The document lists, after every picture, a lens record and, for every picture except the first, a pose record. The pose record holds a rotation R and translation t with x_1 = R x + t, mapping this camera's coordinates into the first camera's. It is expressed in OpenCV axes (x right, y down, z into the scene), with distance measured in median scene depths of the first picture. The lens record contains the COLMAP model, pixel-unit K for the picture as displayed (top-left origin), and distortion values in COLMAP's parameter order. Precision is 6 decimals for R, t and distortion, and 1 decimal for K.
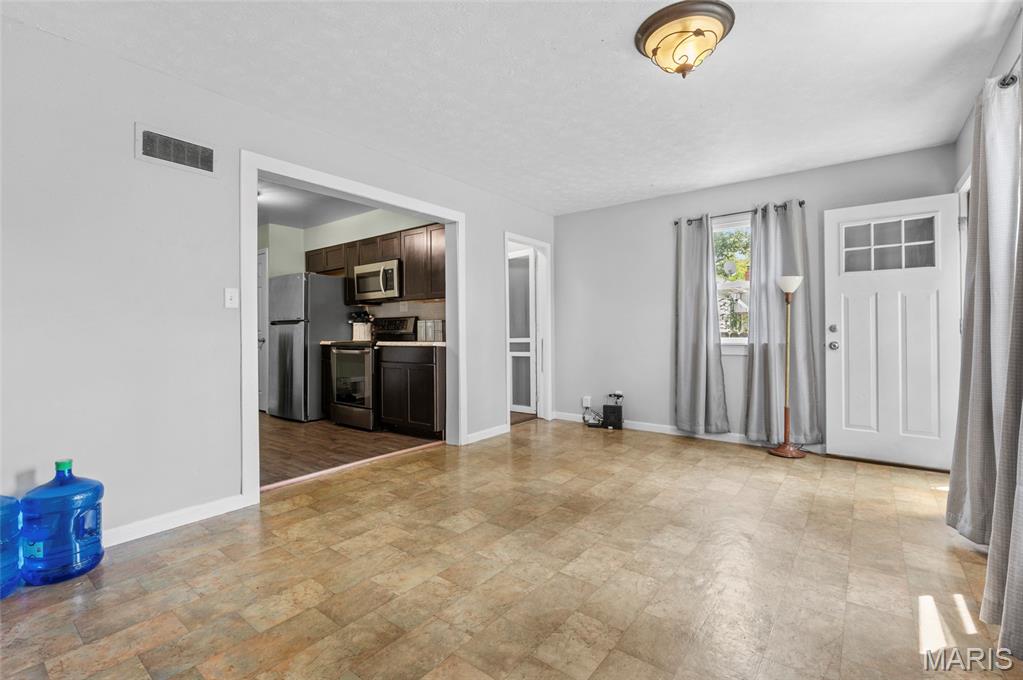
lens RADIAL K [[453.5, 0, 514.3], [0, 453.5, 327.2], [0, 0, 1]] dist [-0.001078, 0.000549]
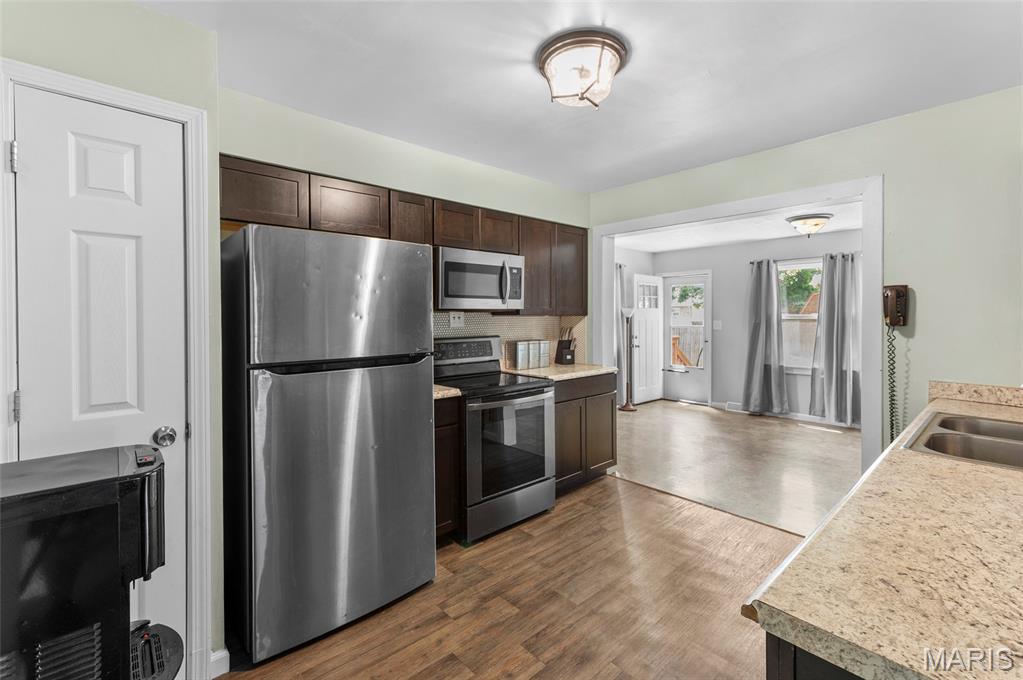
lens RADIAL K [[452.0, 0, 512.0], [0, 452.0, 320.4], [0, 0, 1]] dist [0.001066, 0.000028]
pose [[0.174867, -0.002903, 0.984588, -0.922614], [-0.011039, 0.999927, 0.004909, -0.052996], [-0.984530, -0.011727, 0.174823, 0.876672]]
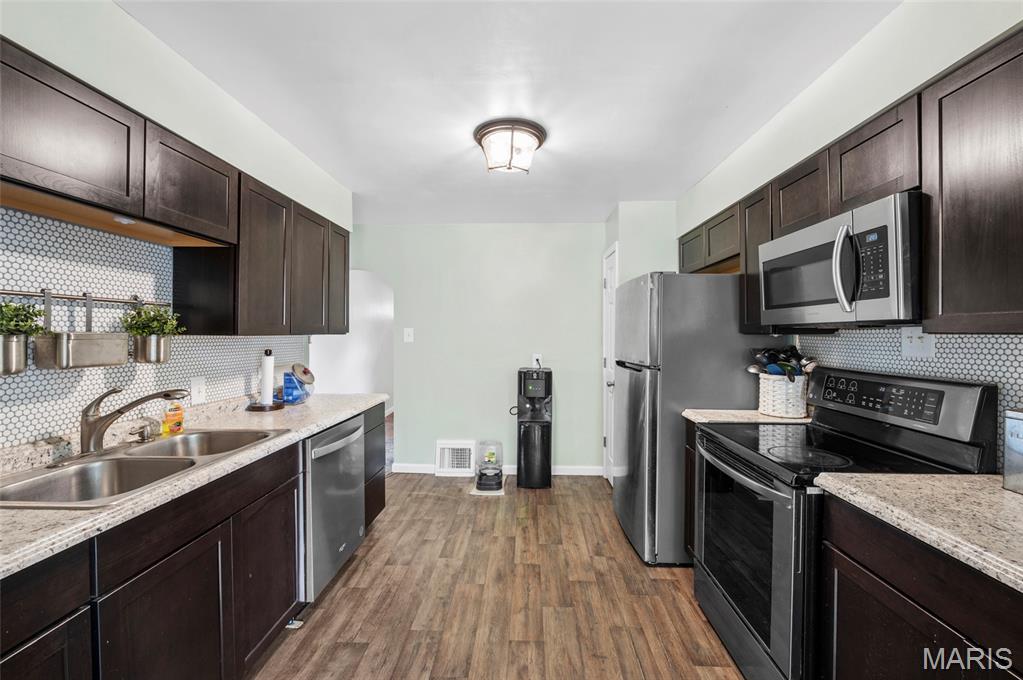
lens RADIAL K [[411.3, 0, 514.1], [0, 411.3, 338.3], [0, 0, 1]] dist [0.000110, -0.001276]
pose [[0.578313, 0.016877, -0.815640, -0.183736], [0.005872, 0.999674, 0.024849, -0.062633], [0.815794, -0.019160, 0.578025, 0.632644]]
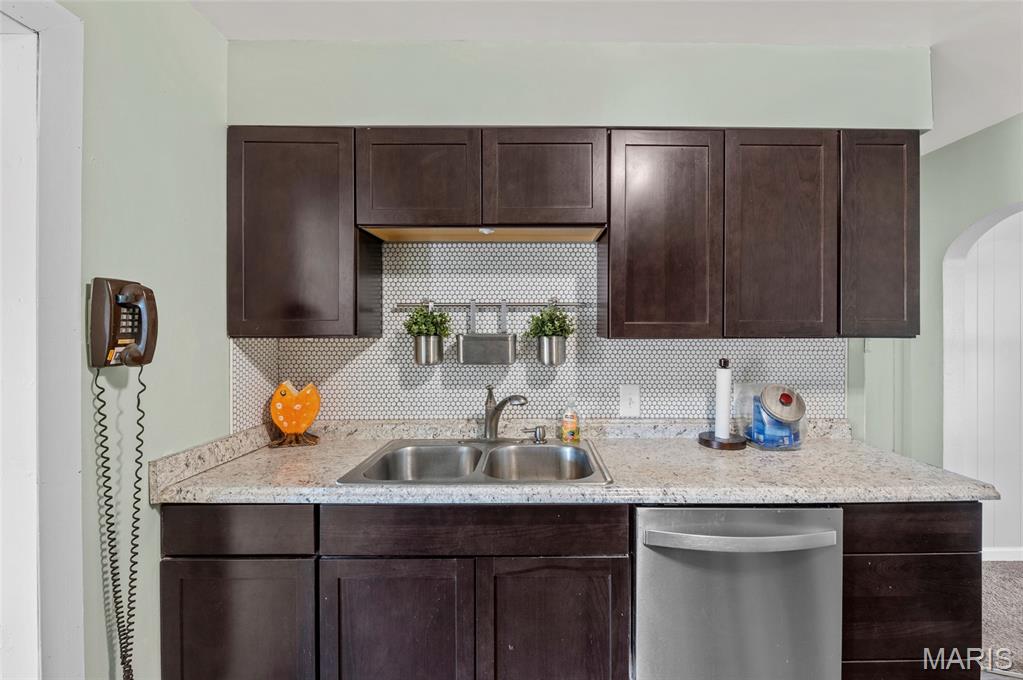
lens RADIAL K [[421.0, 0, 513.5], [0, 421.0, 338.6], [0, 0, 1]] dist [0.009464, -0.000716]
pose [[-0.785475, 0.006585, -0.618859, -0.399555], [0.011203, 0.999931, -0.003580, -0.055847], [0.618792, -0.009745, -0.785494, 0.838620]]
